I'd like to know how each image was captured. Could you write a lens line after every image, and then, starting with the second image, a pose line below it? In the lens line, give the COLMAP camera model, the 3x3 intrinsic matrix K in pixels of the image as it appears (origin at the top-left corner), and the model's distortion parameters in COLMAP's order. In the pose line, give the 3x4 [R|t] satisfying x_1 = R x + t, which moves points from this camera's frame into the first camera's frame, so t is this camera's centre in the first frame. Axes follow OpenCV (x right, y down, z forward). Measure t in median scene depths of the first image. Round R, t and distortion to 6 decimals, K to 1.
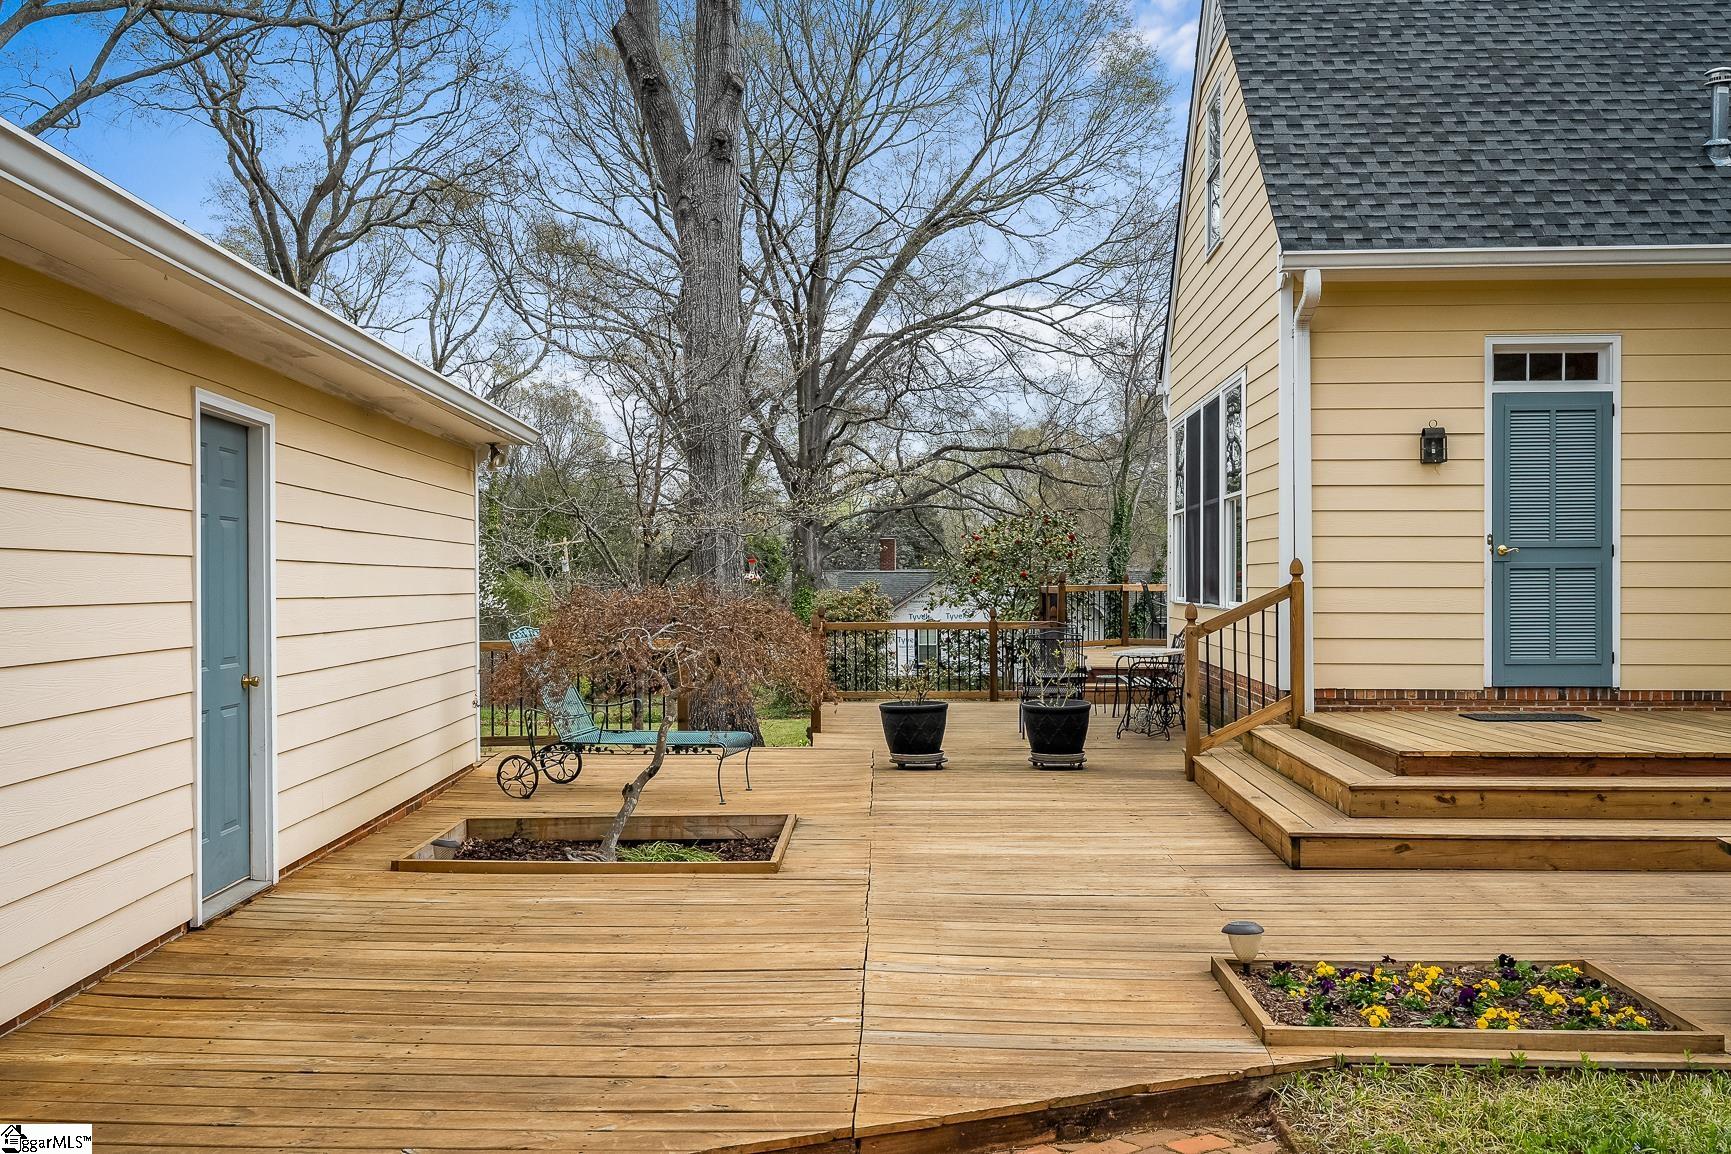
lens RADIAL K [[1542.4, 0, 865.5], [0, 1542.4, 577.0], [0, 0, 1]] dist [0.002962, 0.002294]
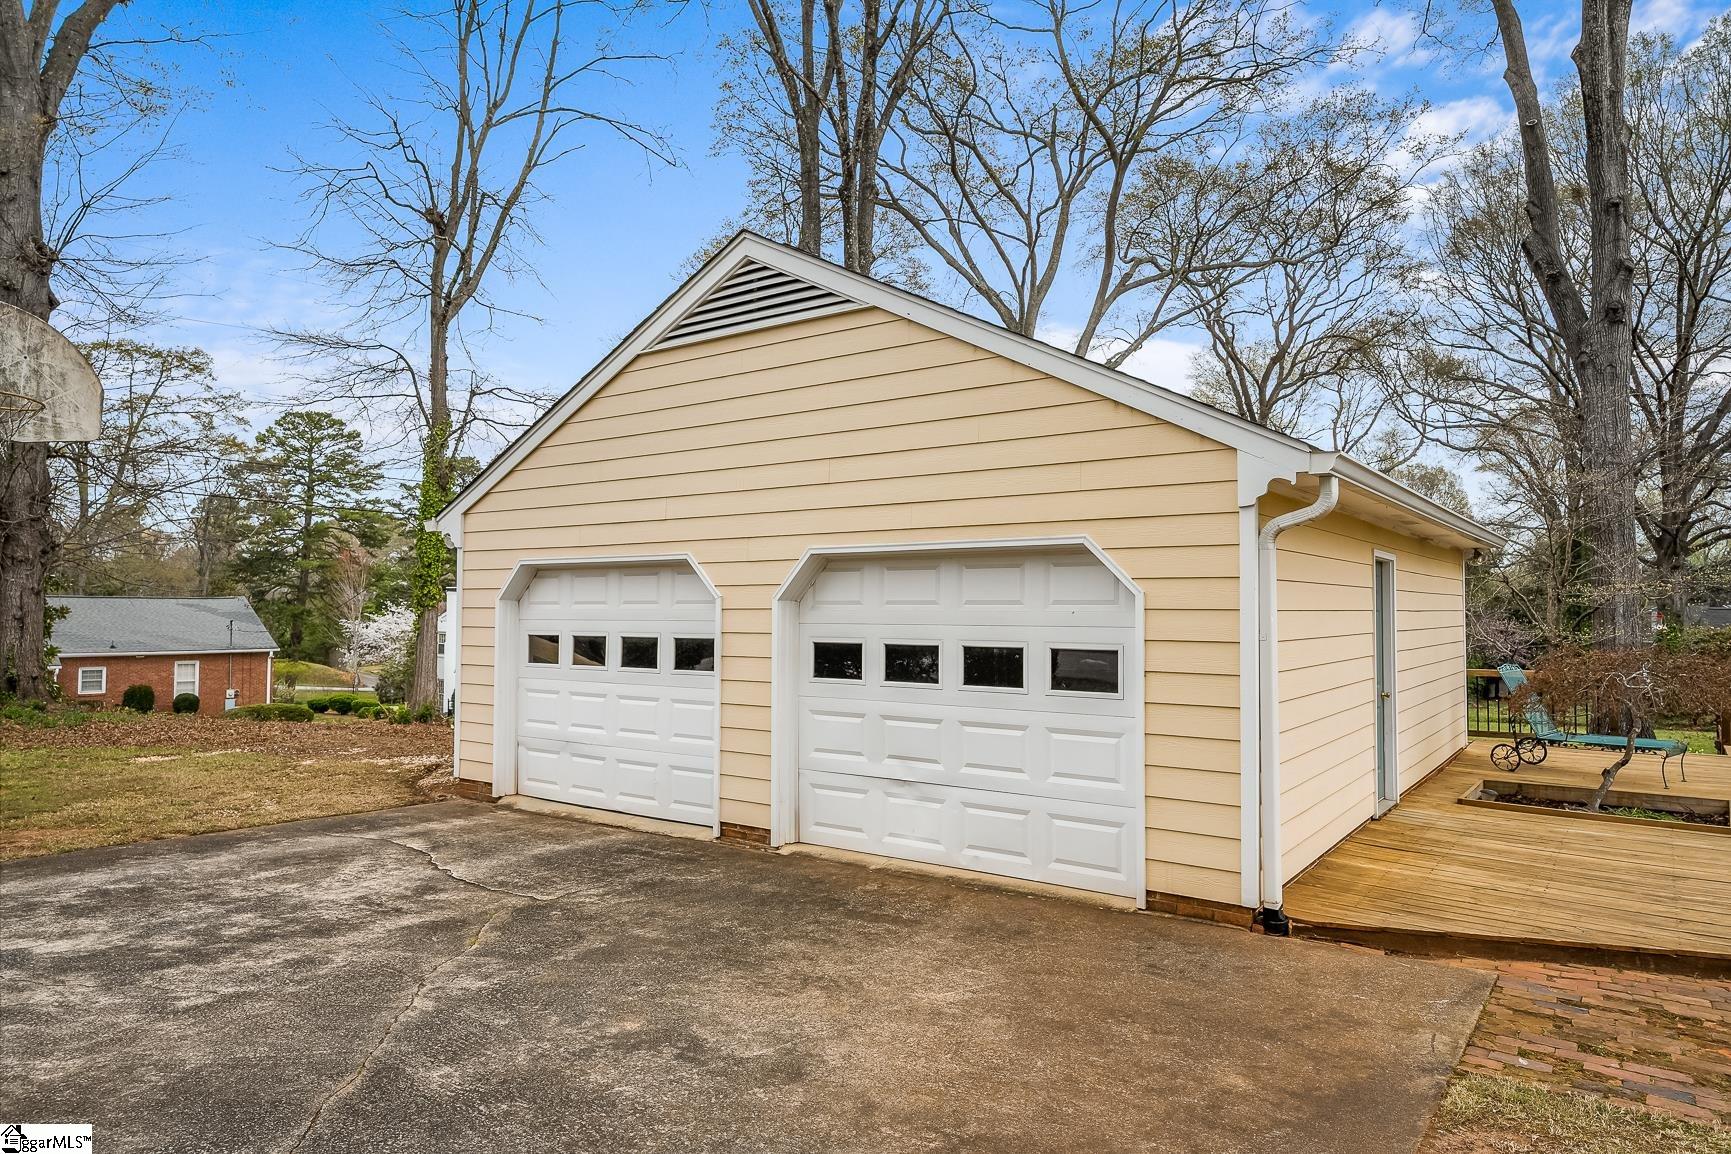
lens RADIAL K [[1069.9, 0, 867.0], [0, 1069.9, 564.2], [0, 0, 1]] dist [0.001558, 0.000312]
pose [[0.783493, -0.017642, -0.621150, -0.018065], [-0.005209, 0.999375, -0.034954, -0.011086], [0.621379, 0.030622, 0.782912, -0.110071]]
